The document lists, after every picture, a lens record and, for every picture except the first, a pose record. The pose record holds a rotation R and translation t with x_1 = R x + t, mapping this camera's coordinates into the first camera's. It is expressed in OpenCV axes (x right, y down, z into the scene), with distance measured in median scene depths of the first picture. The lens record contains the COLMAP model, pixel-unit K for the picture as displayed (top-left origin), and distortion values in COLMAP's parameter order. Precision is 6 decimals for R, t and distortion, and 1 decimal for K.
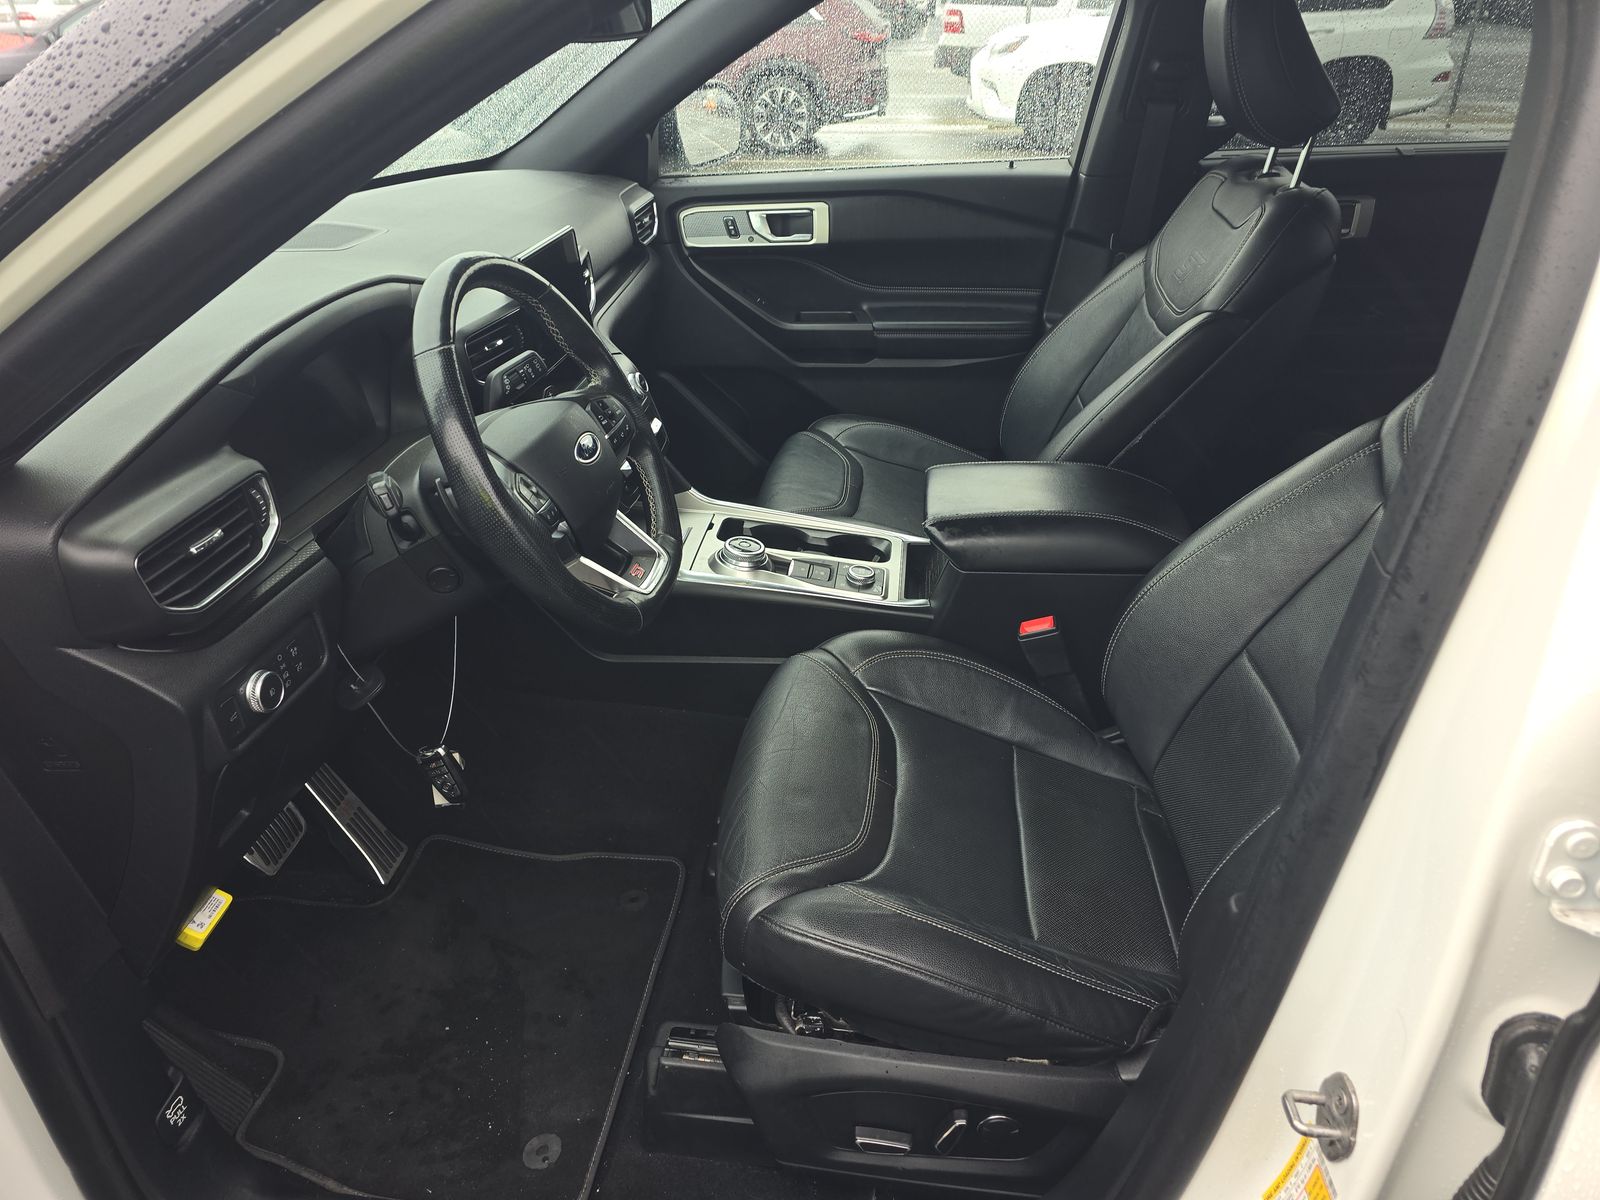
lens RADIAL K [[1081.4, 0, 795.1], [0, 1081.4, 599.9], [0, 0, 1]] dist [0.058246, -0.049095]
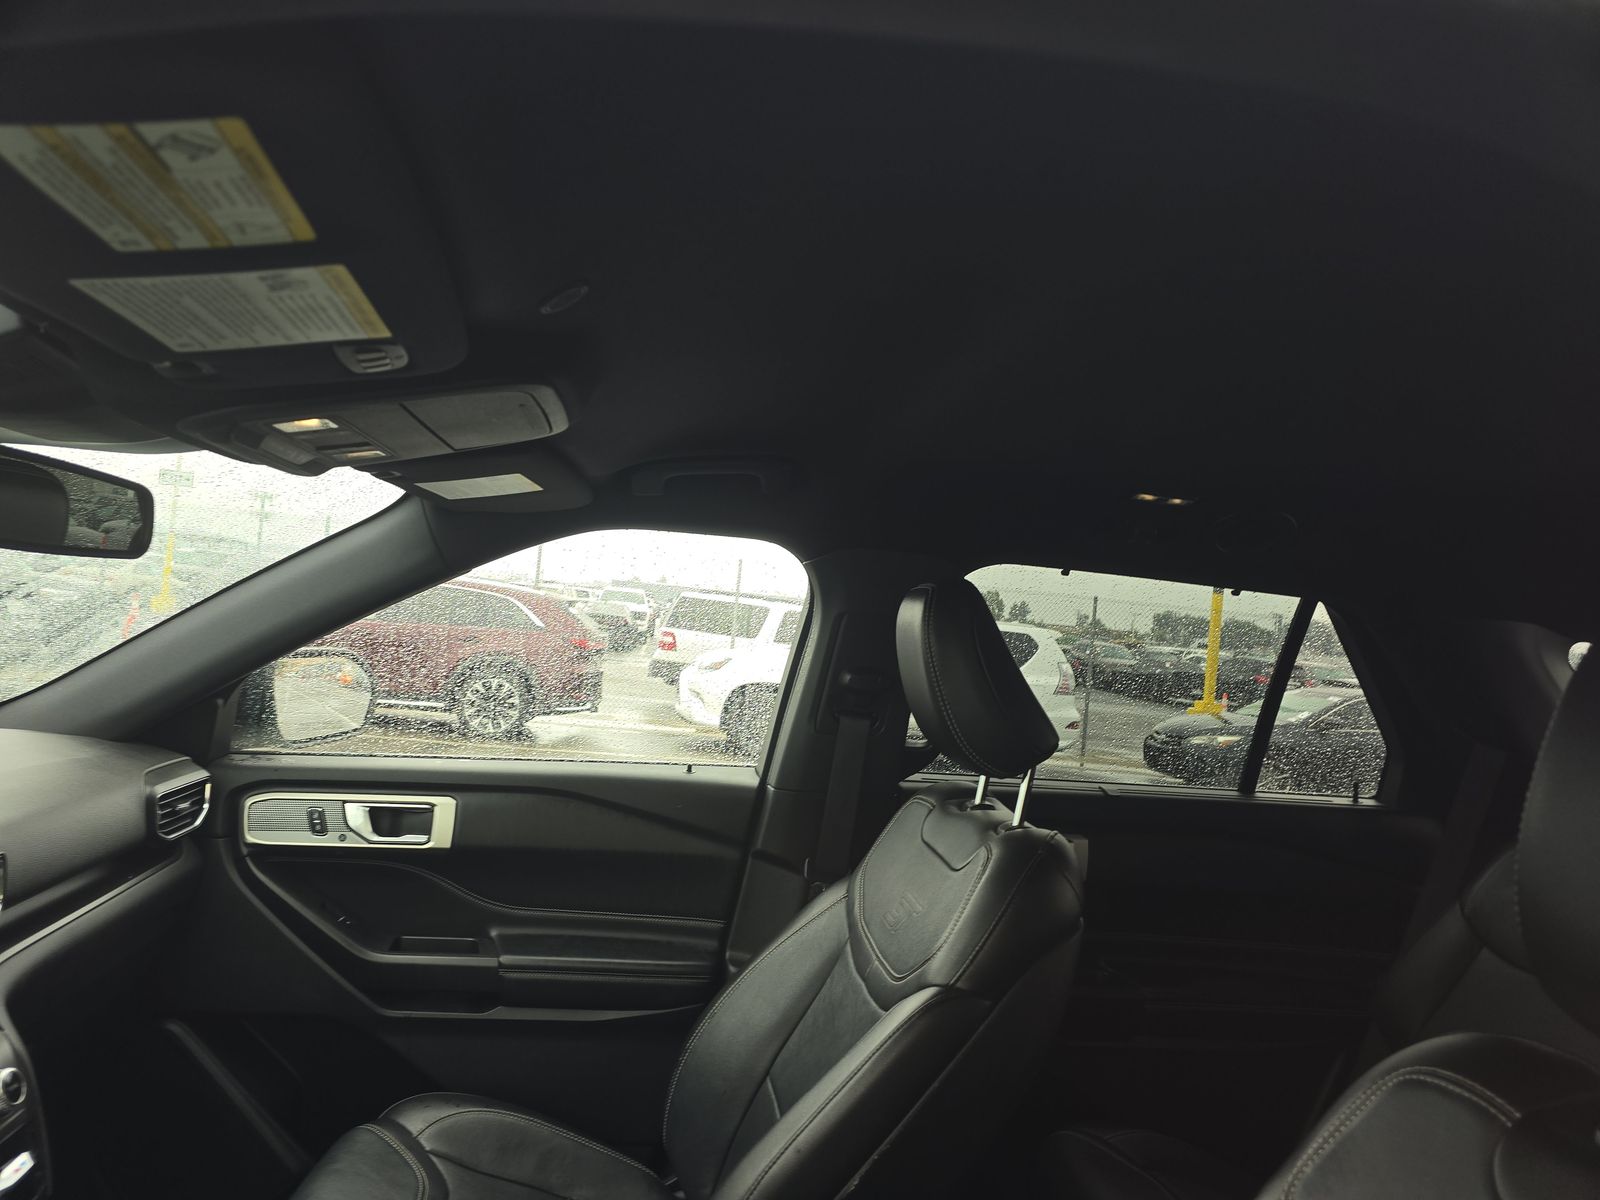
lens RADIAL K [[1081.4, 0, 806.8], [0, 1081.4, 588.9], [0, 0, 1]] dist [0.058246, -0.049095]
pose [[0.963464, 0.113378, 0.242658, 0.065341], [0.026617, 0.860972, -0.507956, -0.089537], [-0.266513, 0.495856, 0.826498, 0.211757]]
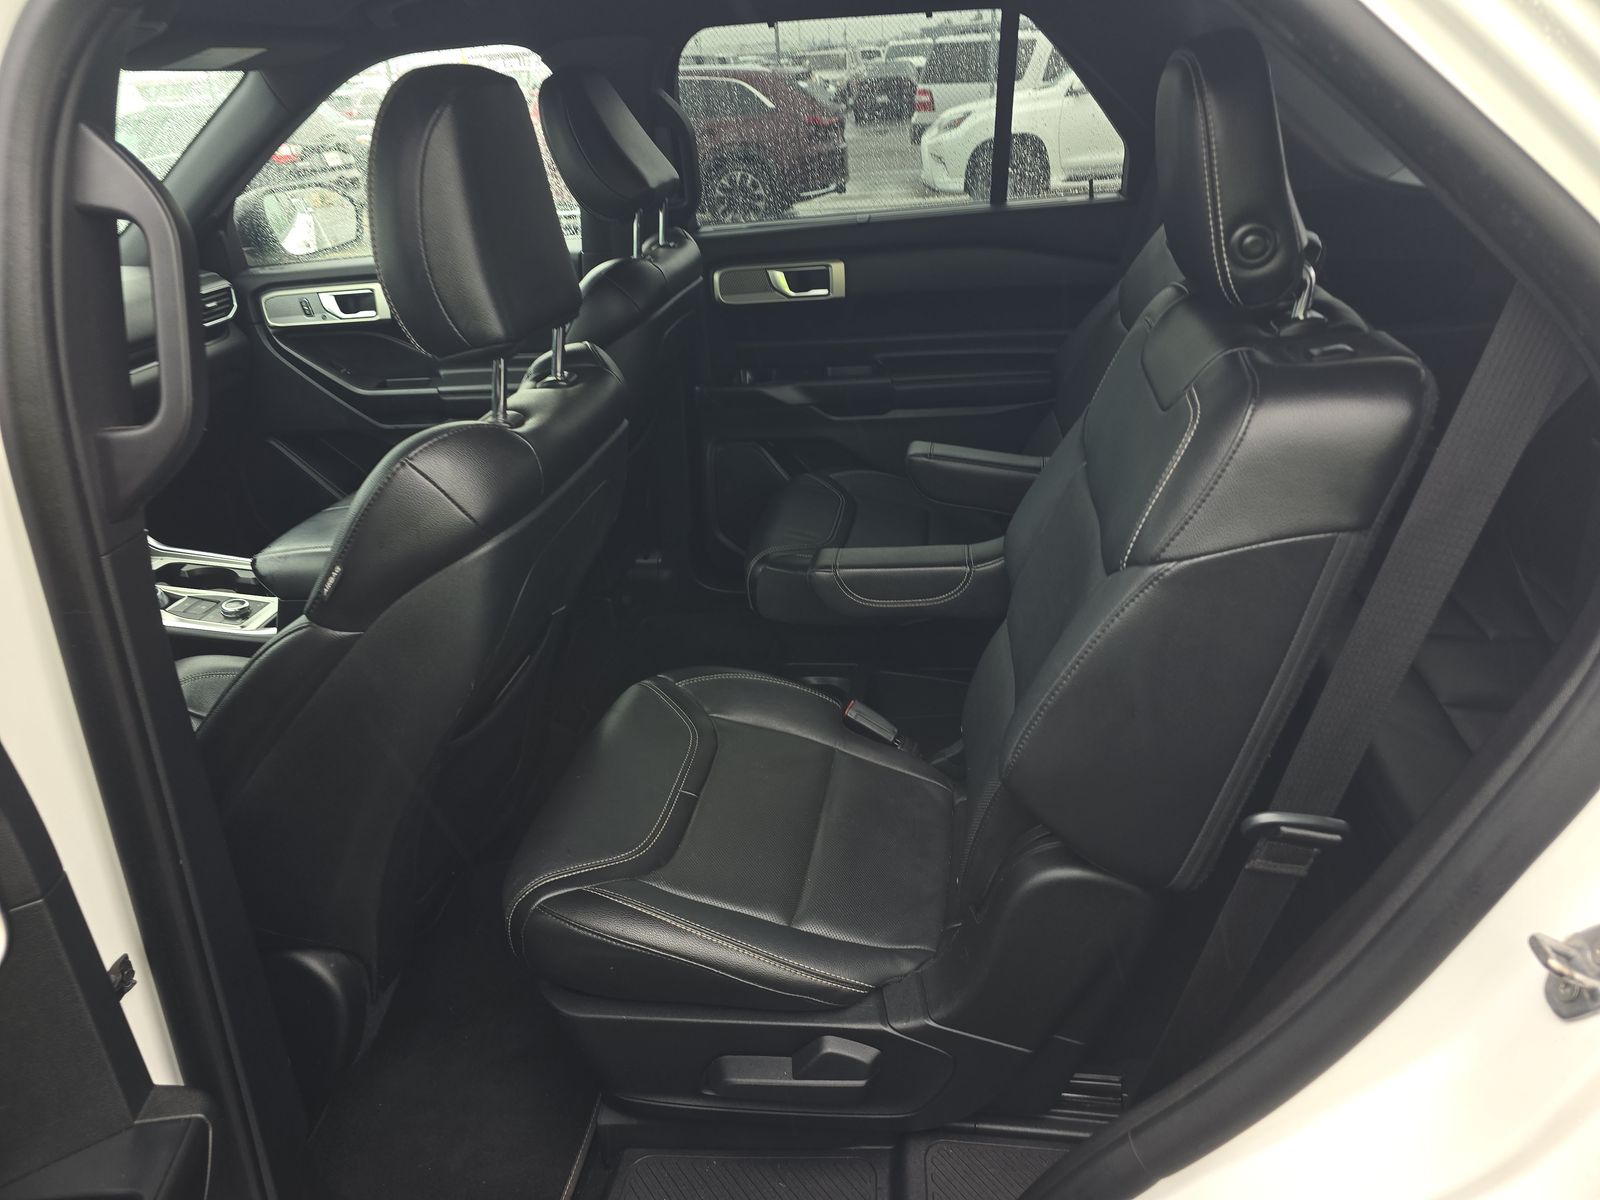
lens RADIAL K [[1081.4, 0, 807.3], [0, 1081.4, 595.8], [0, 0, 1]] dist [0.058246, -0.049095]
pose [[0.998389, -0.033598, -0.045713, 0.496003], [0.030563, 0.997382, -0.065538, 0.040376], [0.047795, 0.064035, 0.996802, -0.071810]]
